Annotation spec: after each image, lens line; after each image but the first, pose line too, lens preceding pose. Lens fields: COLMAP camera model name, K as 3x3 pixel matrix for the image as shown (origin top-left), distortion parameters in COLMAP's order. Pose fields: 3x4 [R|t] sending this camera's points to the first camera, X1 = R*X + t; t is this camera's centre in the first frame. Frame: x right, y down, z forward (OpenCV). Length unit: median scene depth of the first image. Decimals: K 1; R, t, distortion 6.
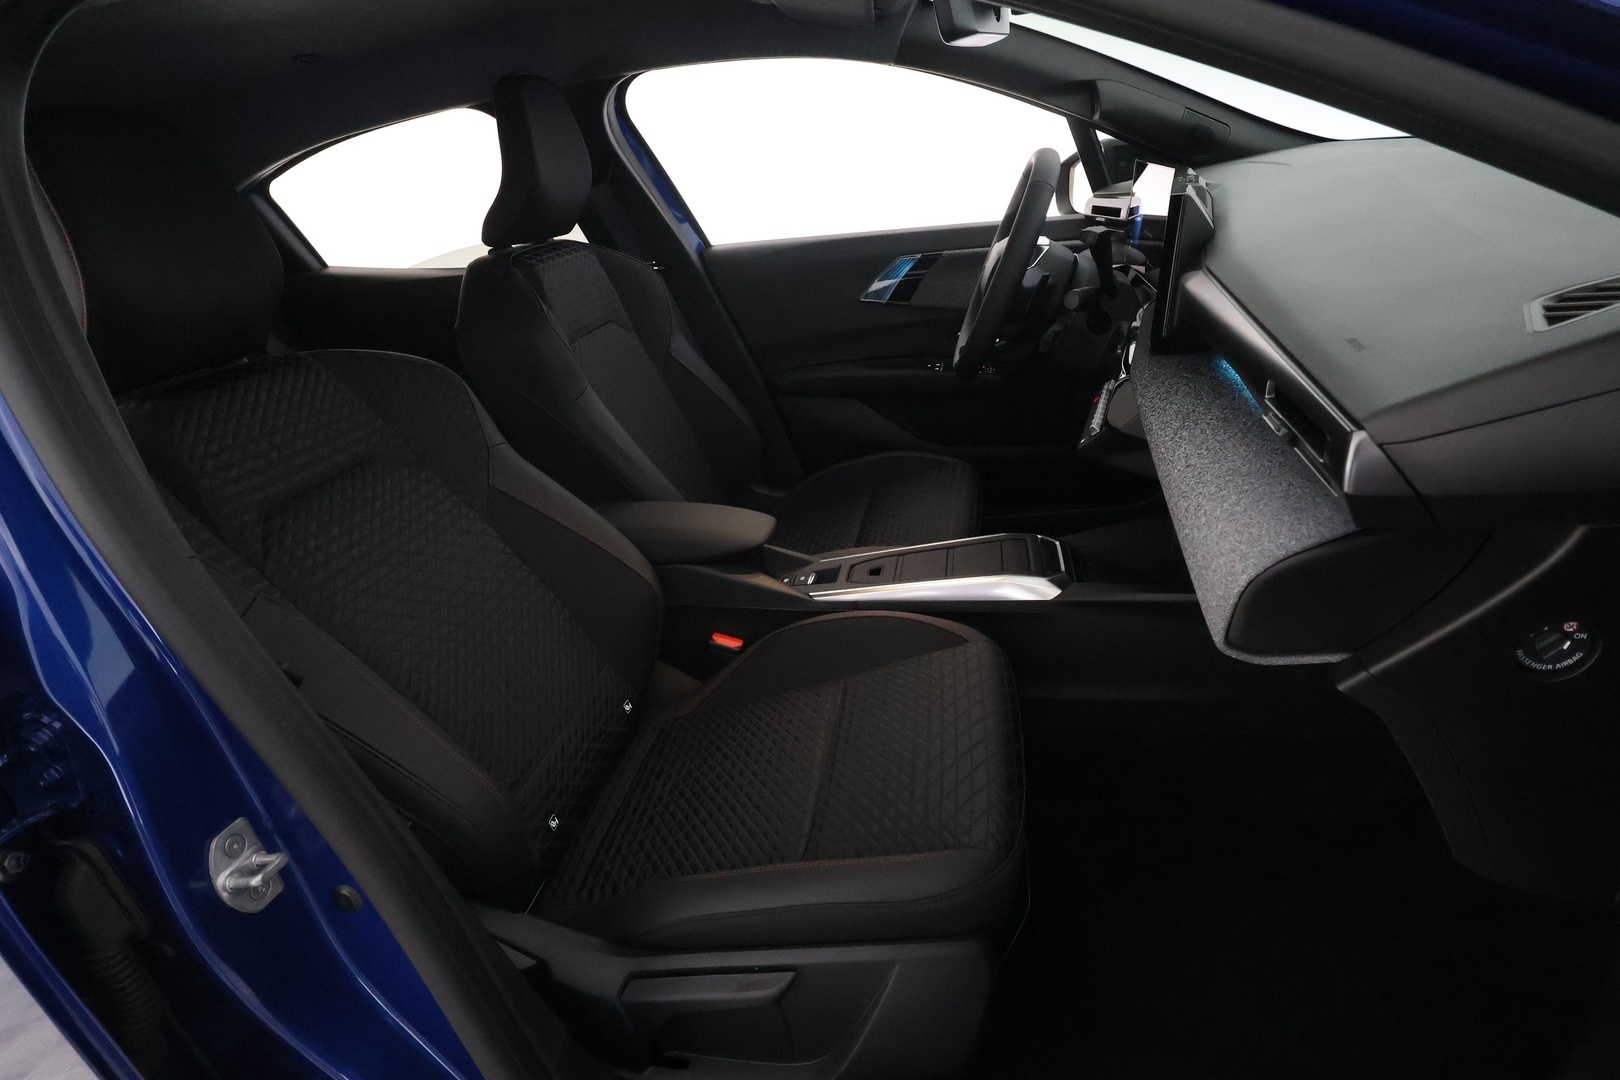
lens RADIAL K [[904.2, 0, 810.0], [0, 904.2, 540.0], [0, 0, 1]] dist [-0.002641, -0.000206]
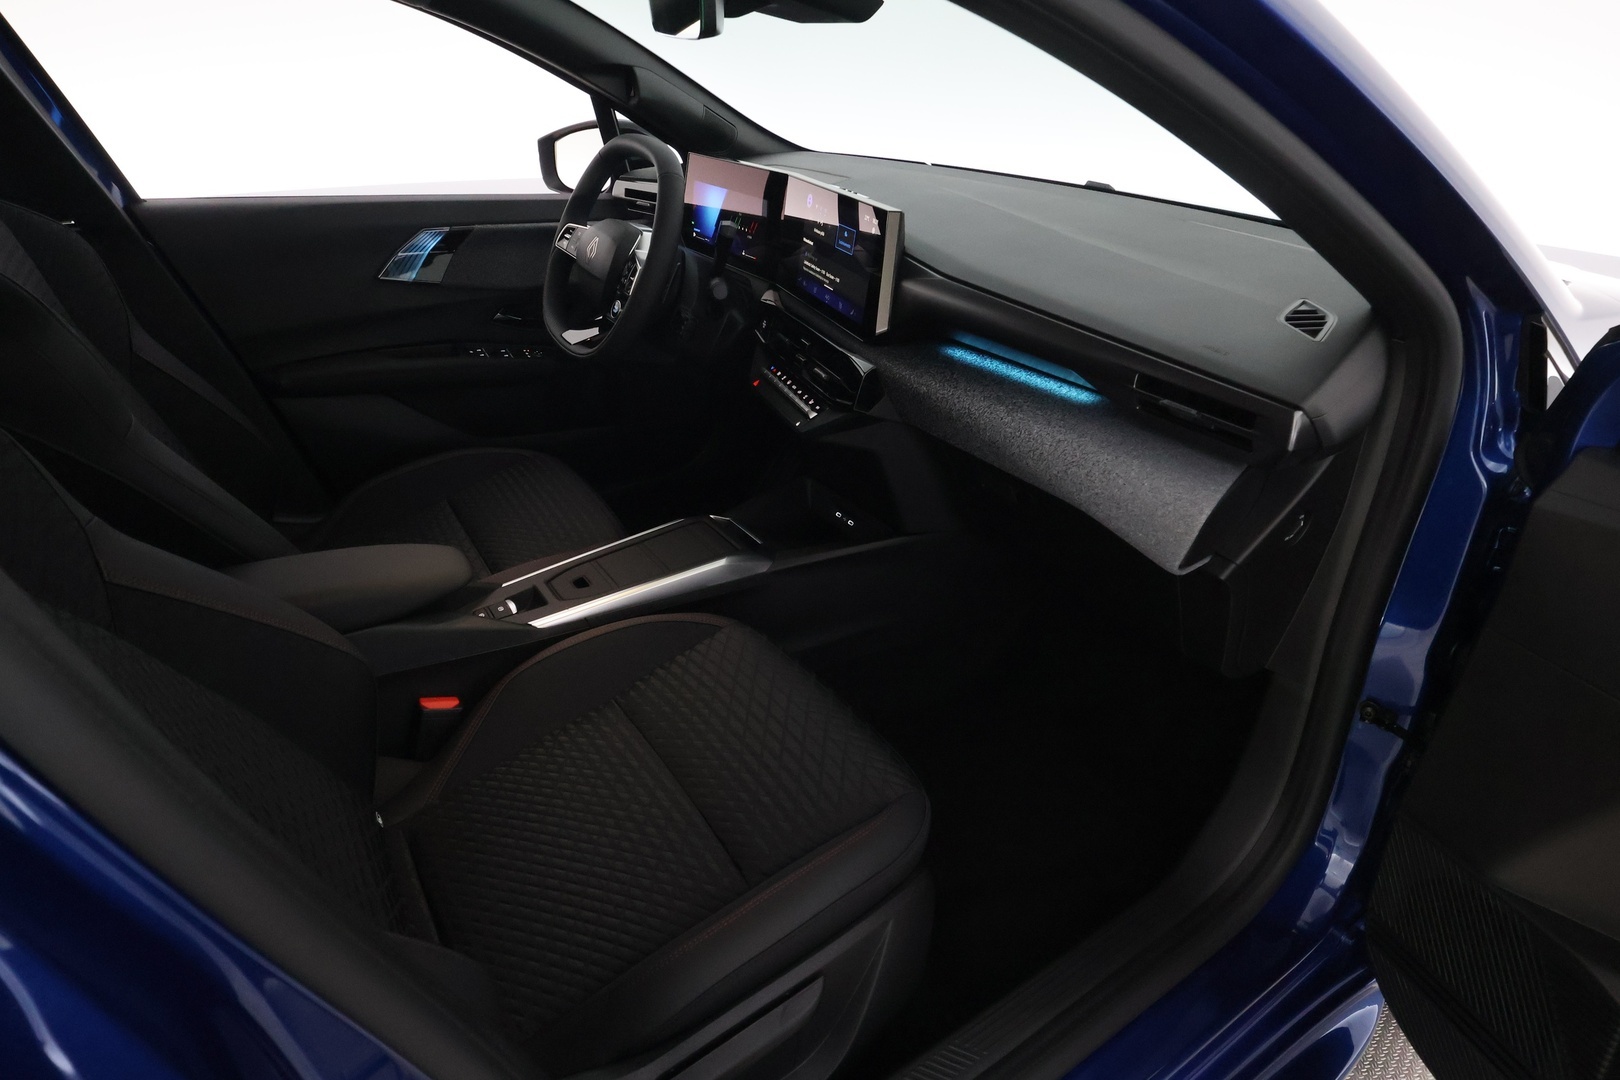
lens RADIAL K [[914.8, 0, 810.0], [0, 914.8, 540.0], [0, 0, 1]] dist [0.001922, -0.000030]
pose [[0.712737, -0.186735, 0.676118, -0.349587], [0.157446, 0.981906, 0.105217, -0.063560], [-0.683533, 0.031460, 0.729242, 0.131799]]
